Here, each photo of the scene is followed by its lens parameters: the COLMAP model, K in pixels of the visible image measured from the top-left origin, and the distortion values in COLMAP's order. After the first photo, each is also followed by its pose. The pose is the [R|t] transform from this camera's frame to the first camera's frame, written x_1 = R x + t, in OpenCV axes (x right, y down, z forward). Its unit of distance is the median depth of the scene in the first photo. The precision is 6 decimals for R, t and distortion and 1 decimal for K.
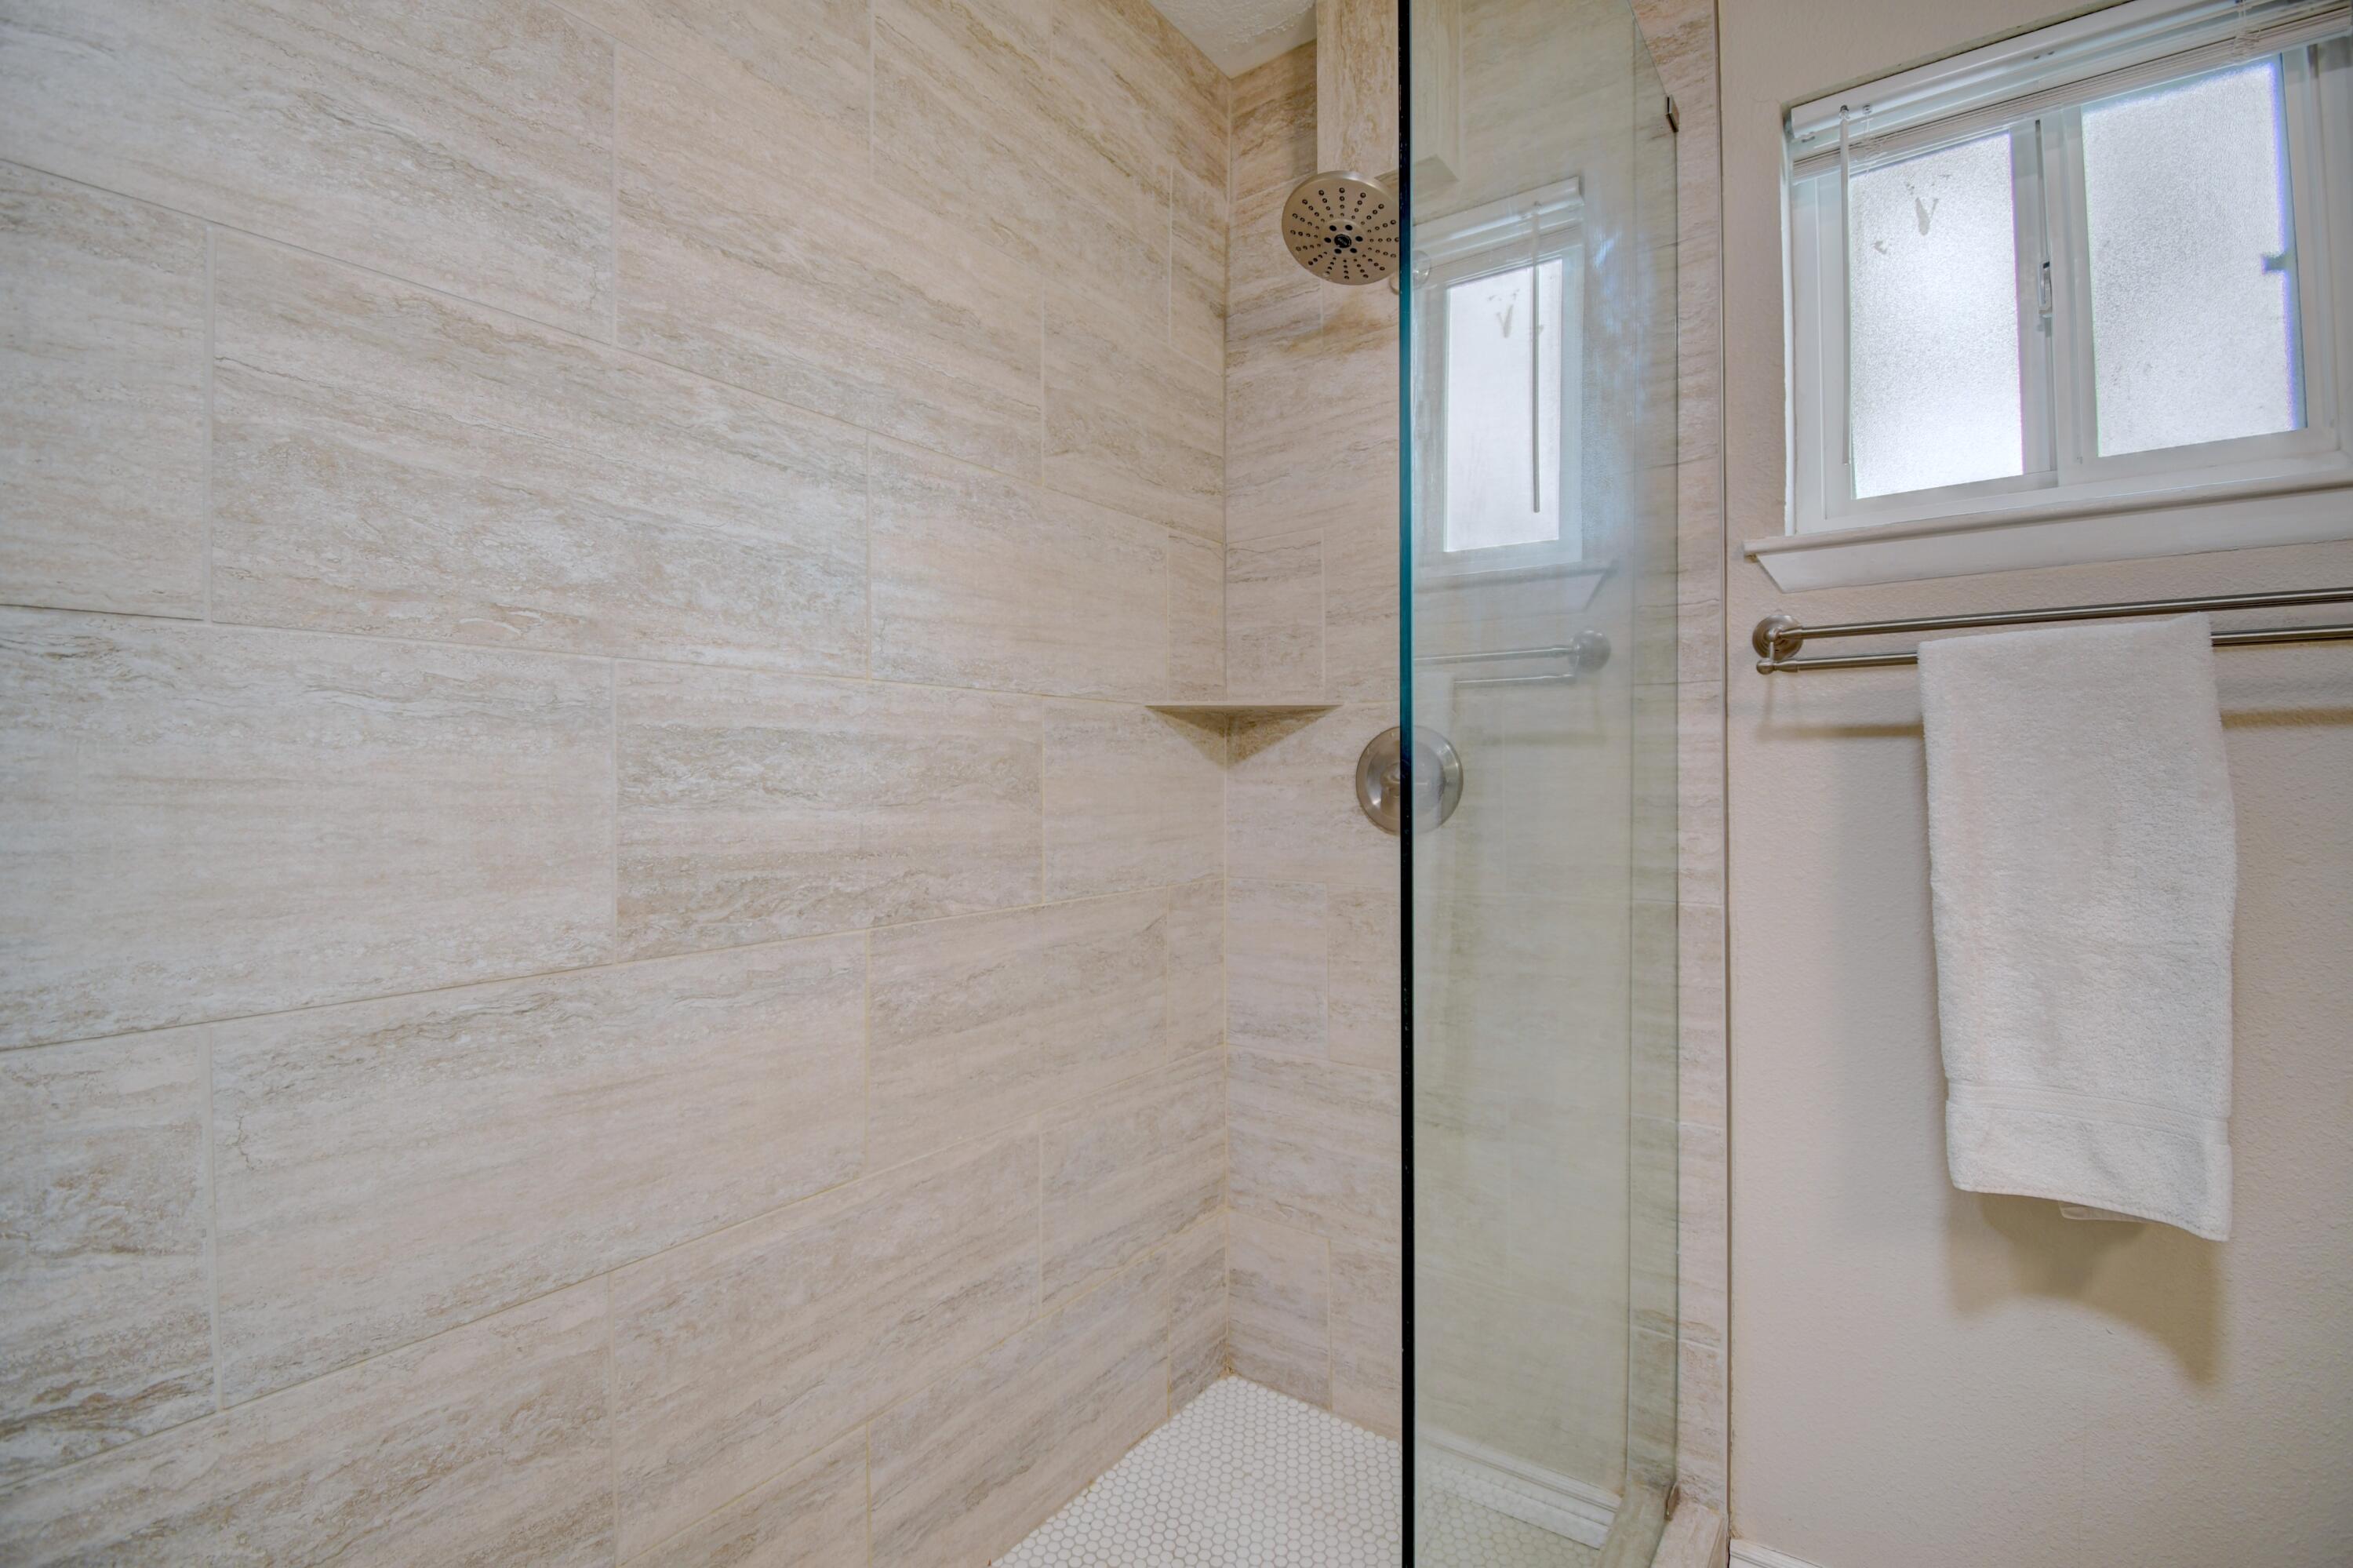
lens RADIAL K [[1050.5, 0, 1180.8], [0, 1050.5, 786.0], [0, 0, 1]] dist [0.021559, -0.028740]
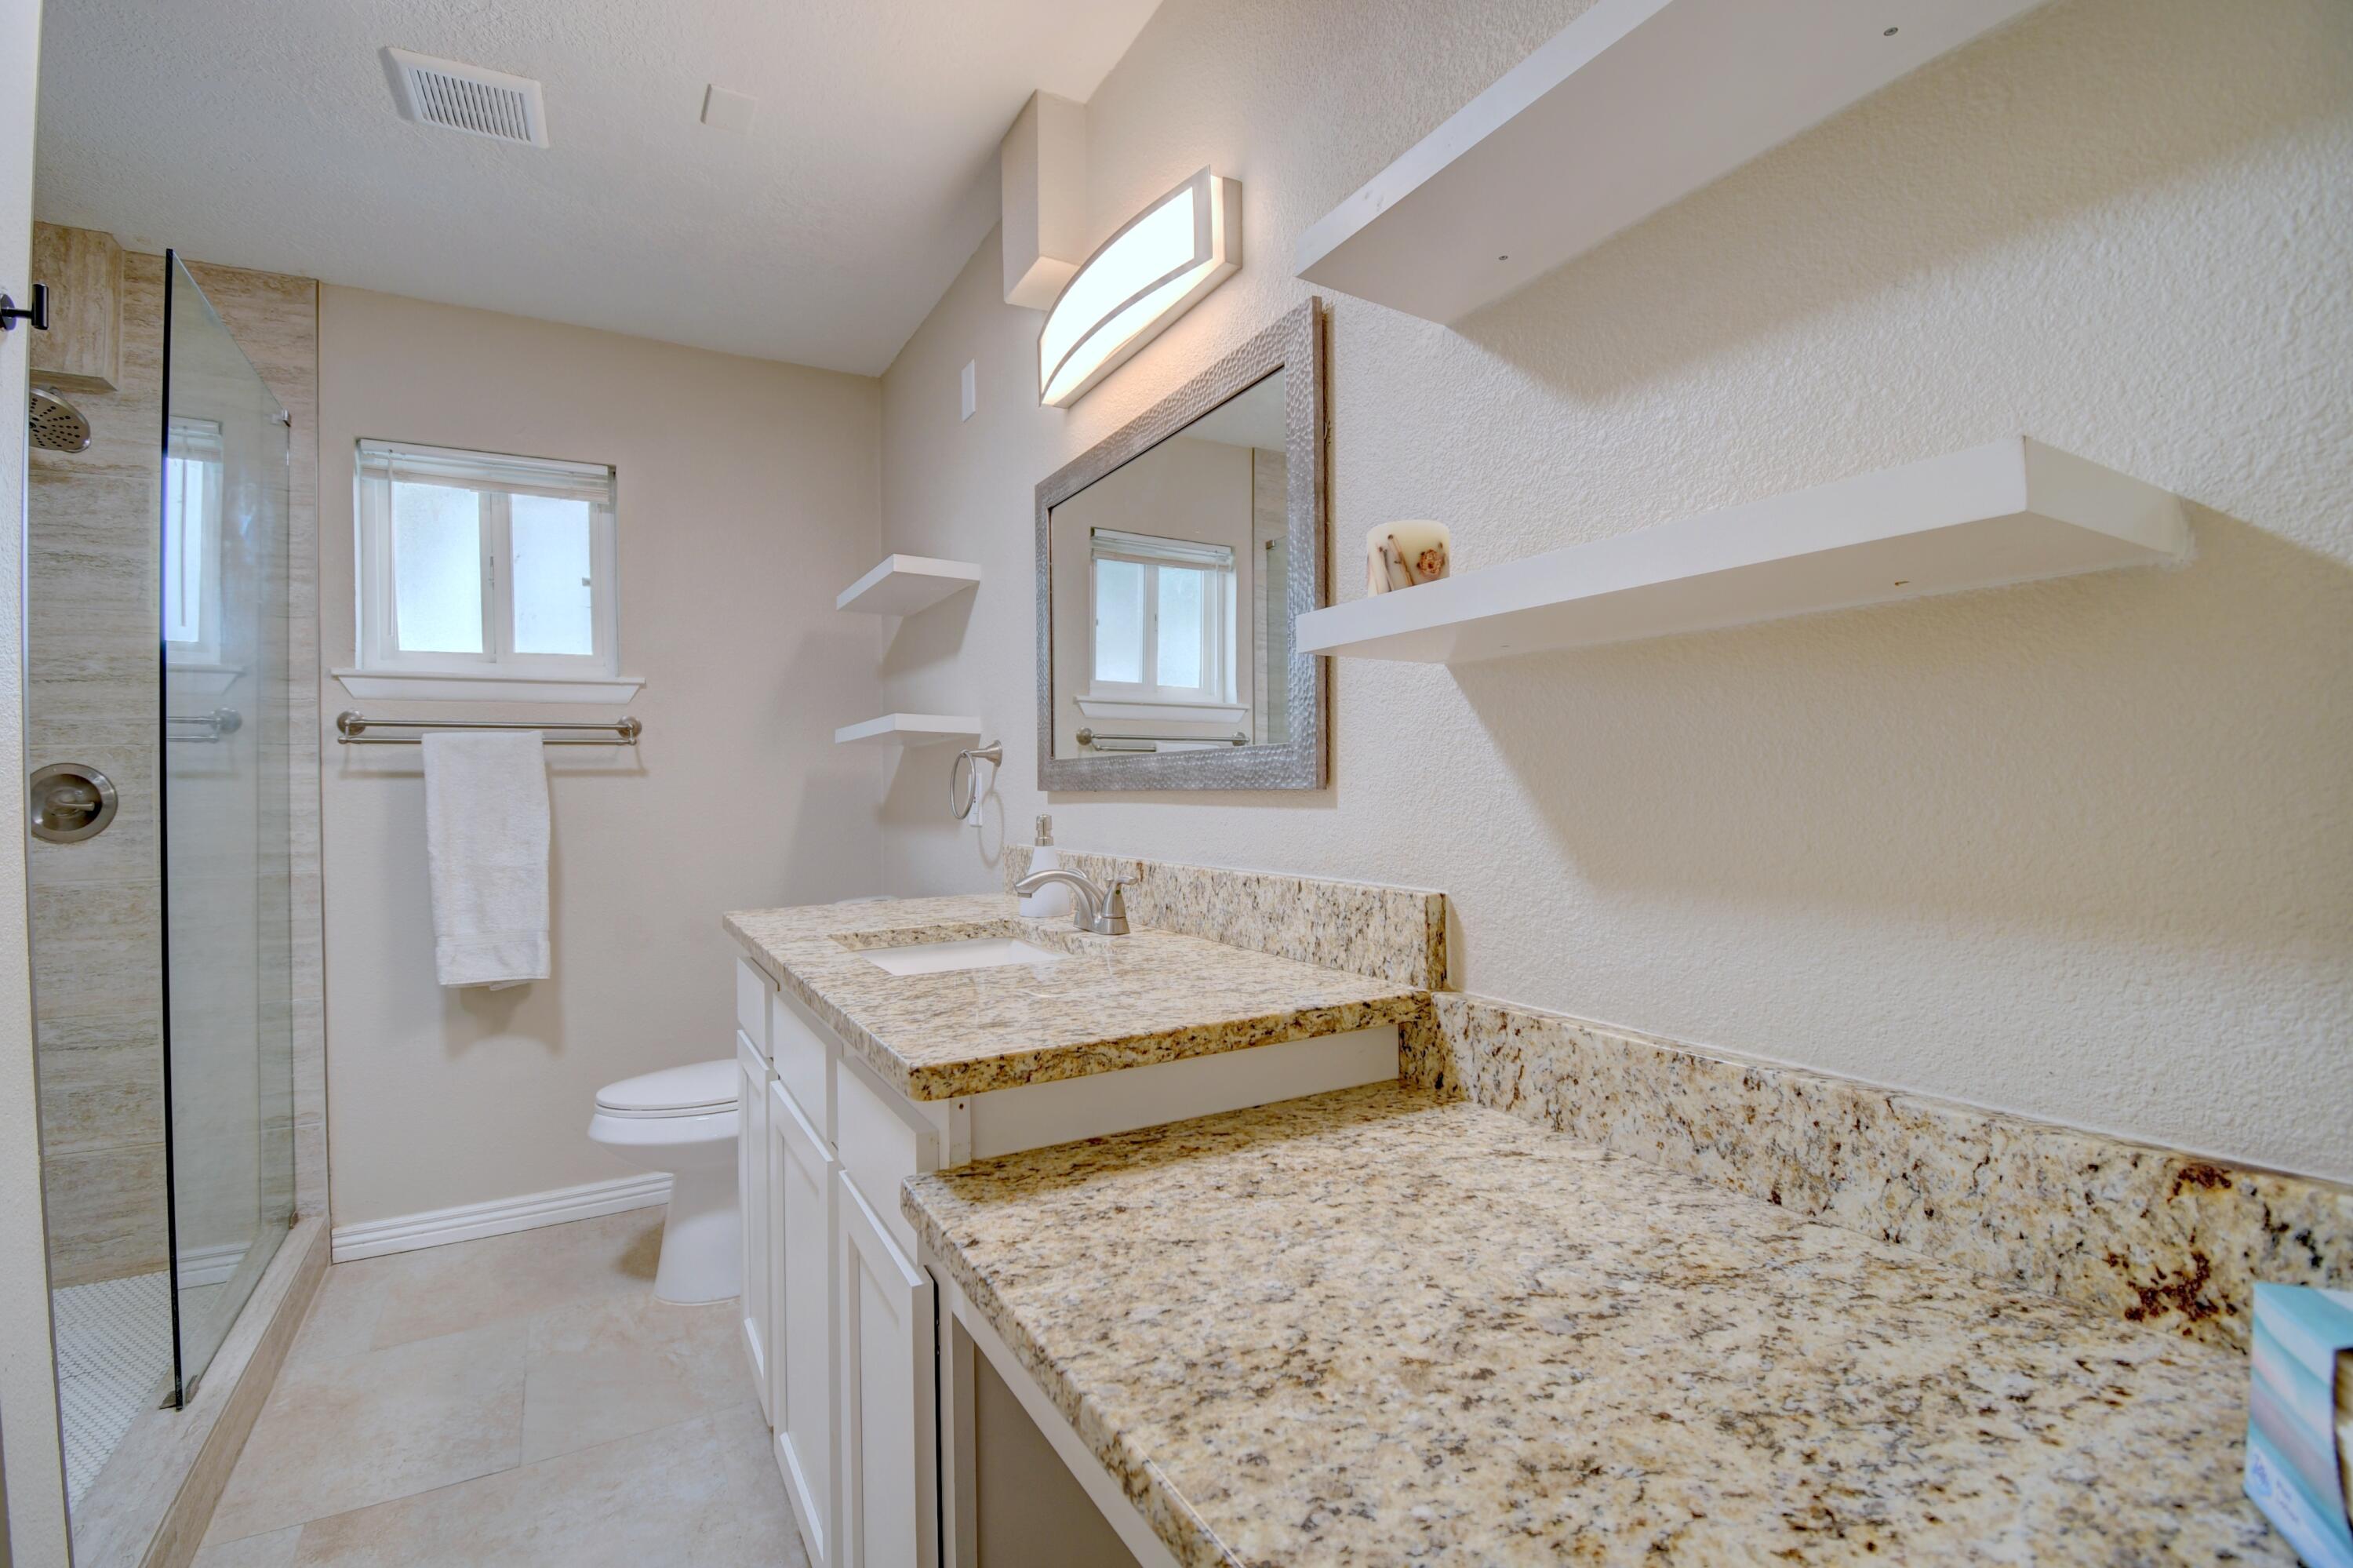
lens RADIAL K [[1050.5, 0, 1180.8], [0, 1050.5, 786.0], [0, 0, 1]] dist [0.021559, -0.028740]
pose [[0.412539, 0.006451, 0.910917, -0.498492], [0.019657, 0.999679, -0.015982, 0.027192], [-0.910728, 0.024499, 0.412280, -1.046779]]
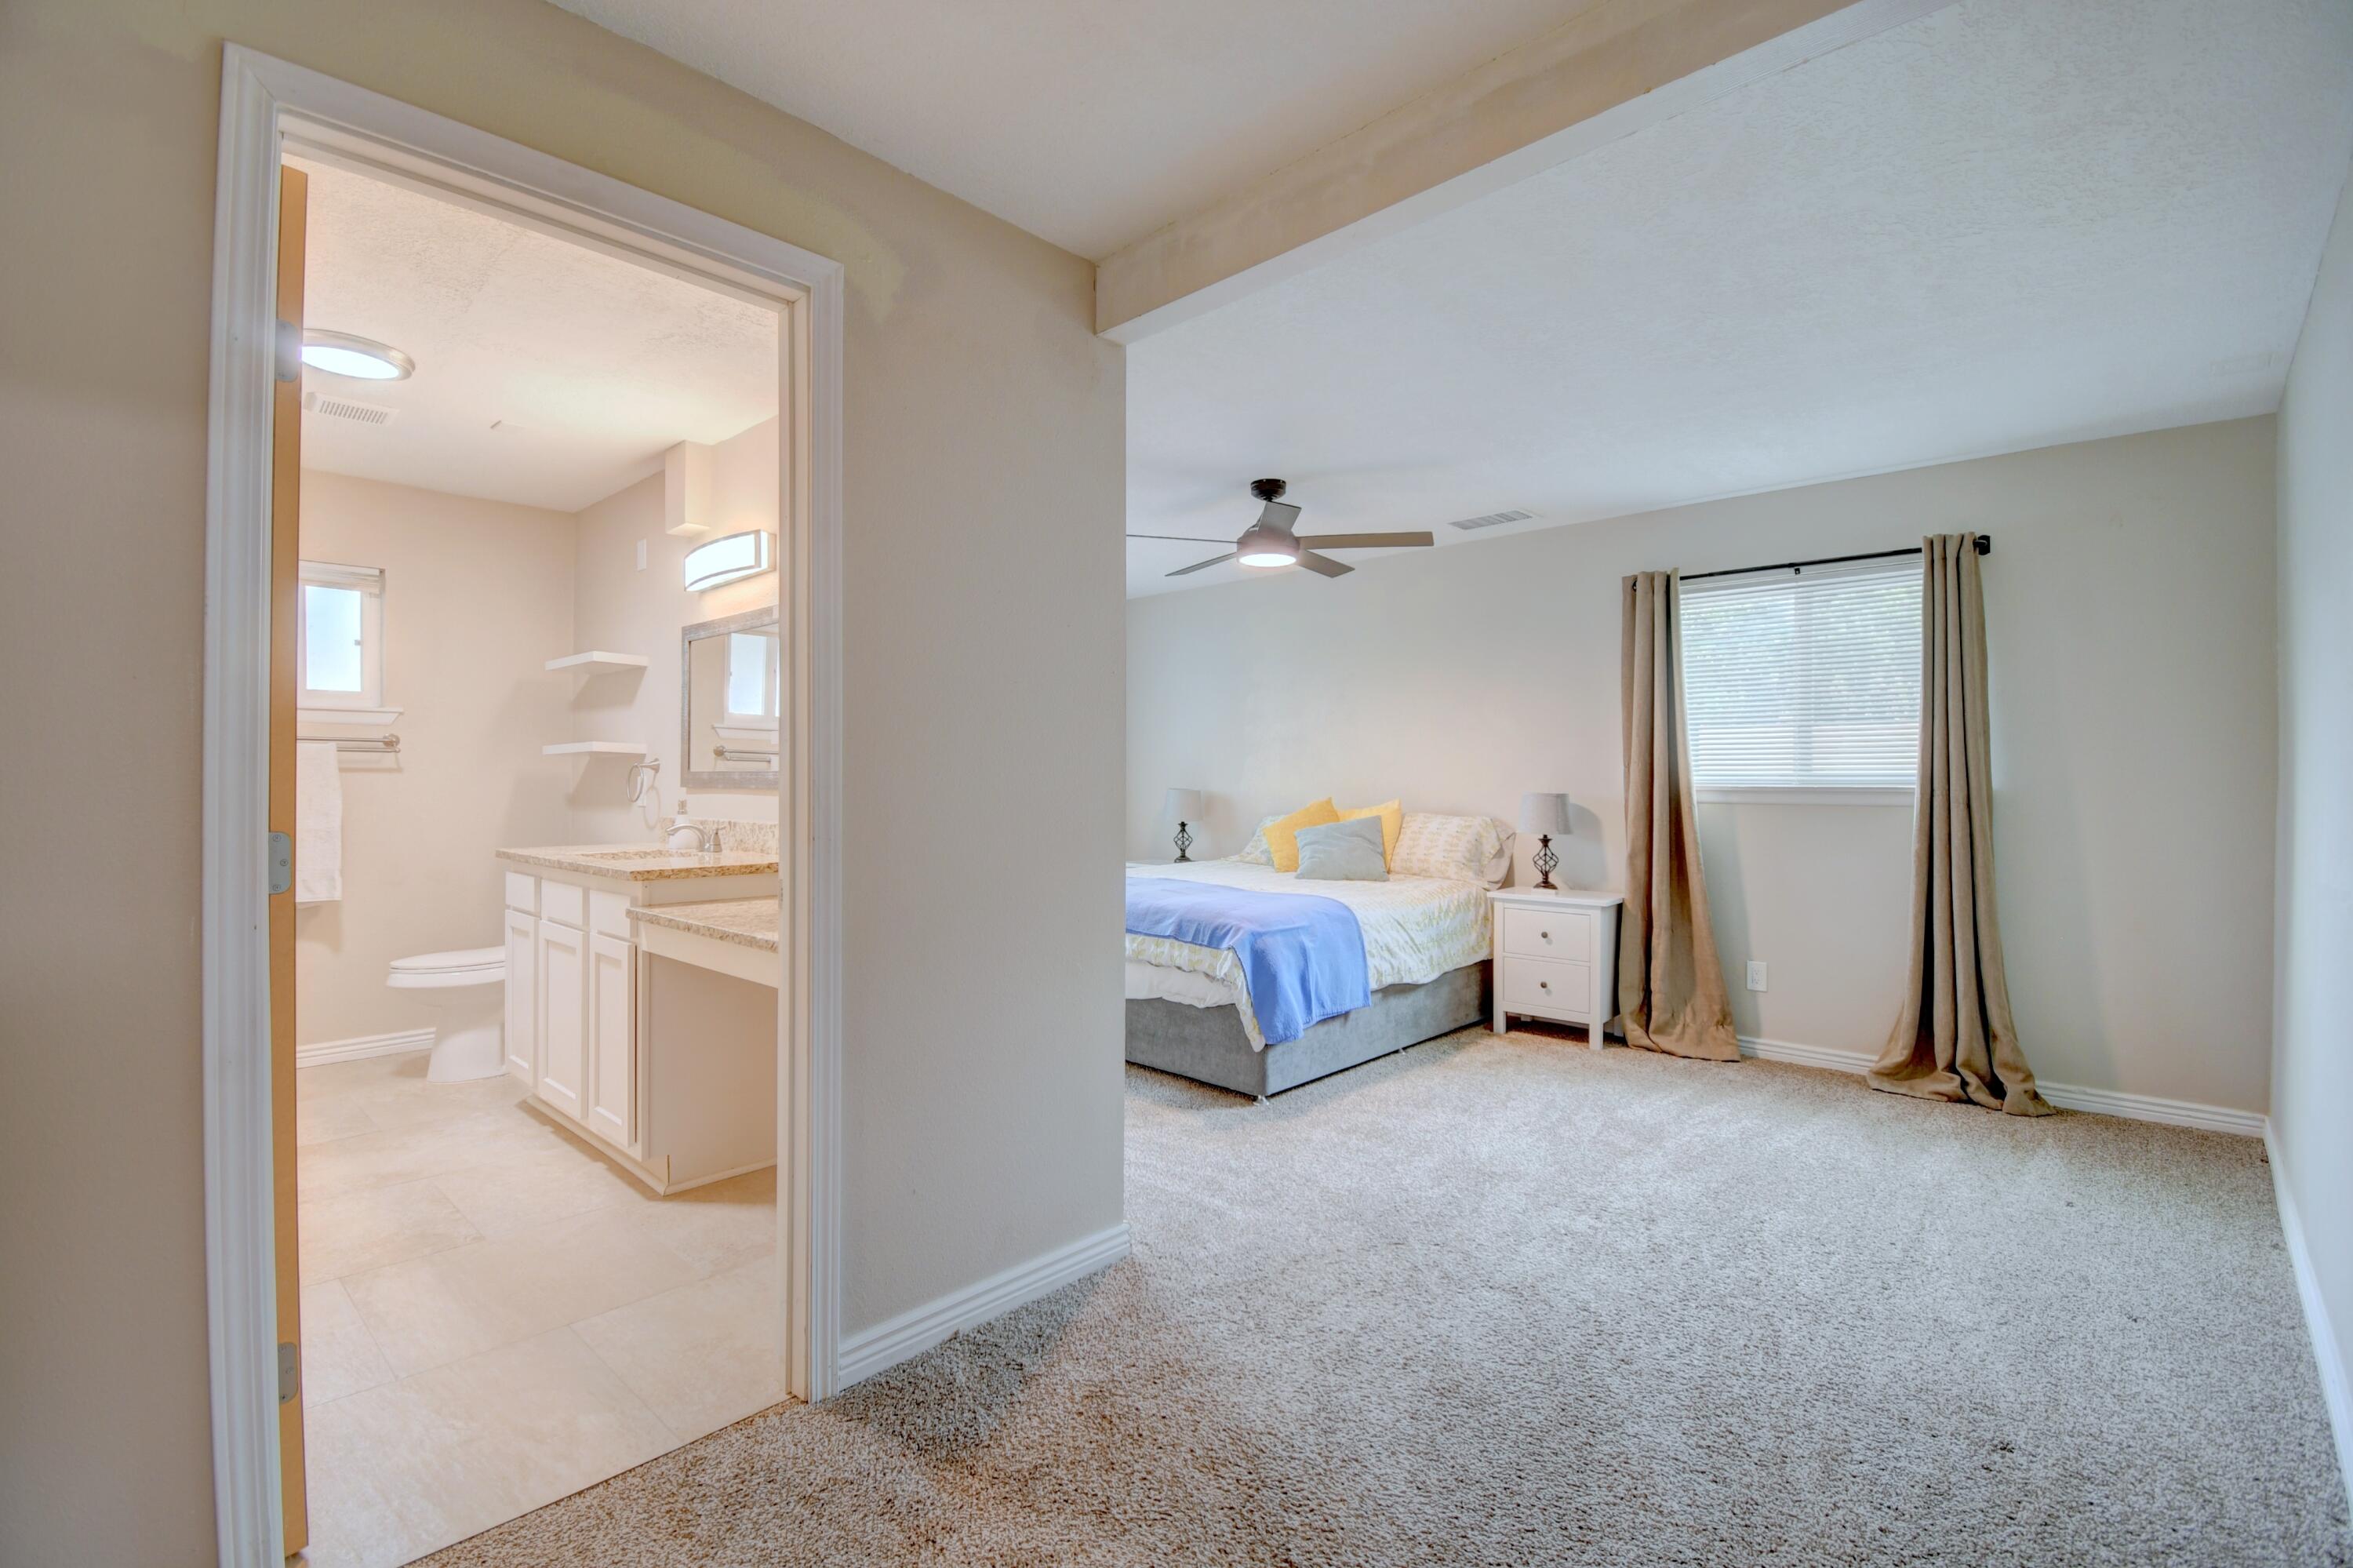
lens RADIAL K [[1050.5, 0, 1180.8], [0, 1050.5, 786.0], [0, 0, 1]] dist [0.021559, -0.028740]
pose [[0.129160, 0.010314, 0.991570, -1.870075], [0.006427, 0.999916, -0.011238, 0.044050], [-0.991603, 0.007824, 0.129083, -1.953209]]
